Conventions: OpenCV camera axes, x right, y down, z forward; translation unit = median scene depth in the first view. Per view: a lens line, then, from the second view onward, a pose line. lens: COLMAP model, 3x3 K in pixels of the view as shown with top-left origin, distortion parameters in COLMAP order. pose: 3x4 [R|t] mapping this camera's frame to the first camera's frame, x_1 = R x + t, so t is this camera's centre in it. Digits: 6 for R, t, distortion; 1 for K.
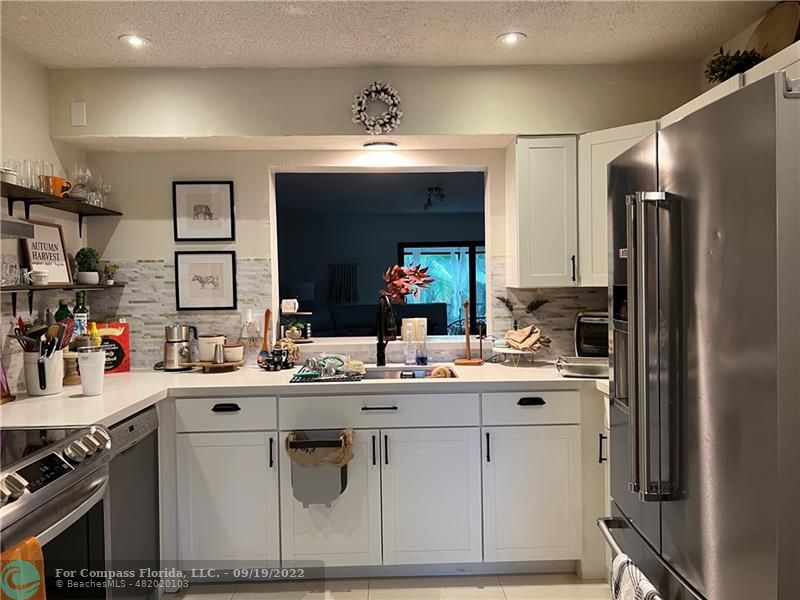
lens RADIAL K [[595.3, 0, 401.1], [0, 595.3, 298.5], [0, 0, 1]] dist [0.041979, -0.063836]
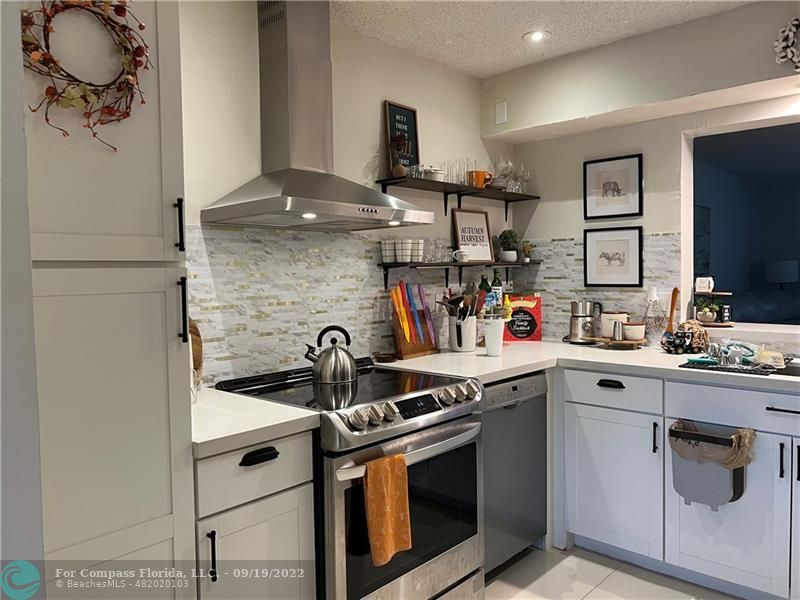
lens RADIAL K [[595.3, 0, 396.3], [0, 595.3, 296.7], [0, 0, 1]] dist [0.041979, -0.063836]
pose [[0.711163, 0.034703, -0.702170, 0.136610], [-0.014966, 0.999302, 0.034231, 0.007578], [0.702867, -0.013836, 0.711186, 0.038150]]
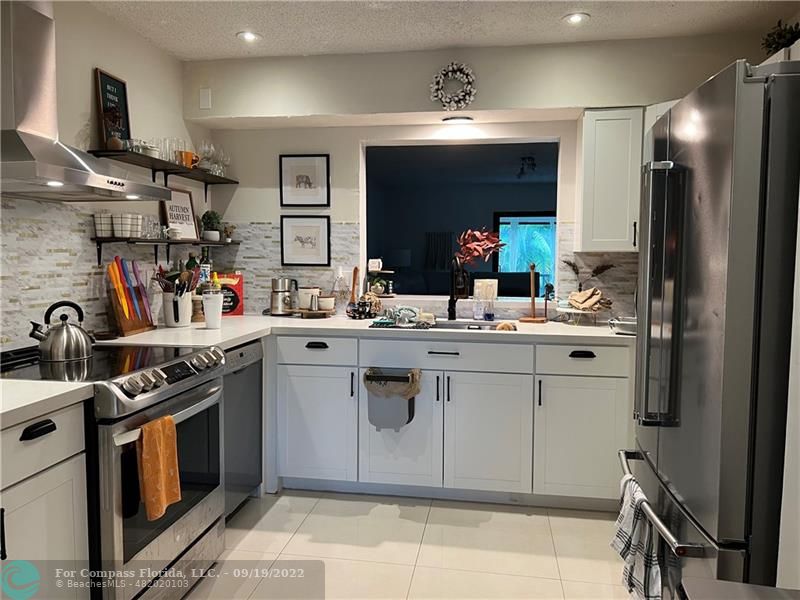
lens RADIAL K [[595.3, 0, 399.7], [0, 595.3, 300.6], [0, 0, 1]] dist [0.041979, -0.063836]
pose [[0.983192, 0.036077, -0.178974, 0.075474], [-0.026931, 0.998217, 0.053269, 0.022327], [0.180576, -0.047554, 0.982411, -0.129408]]
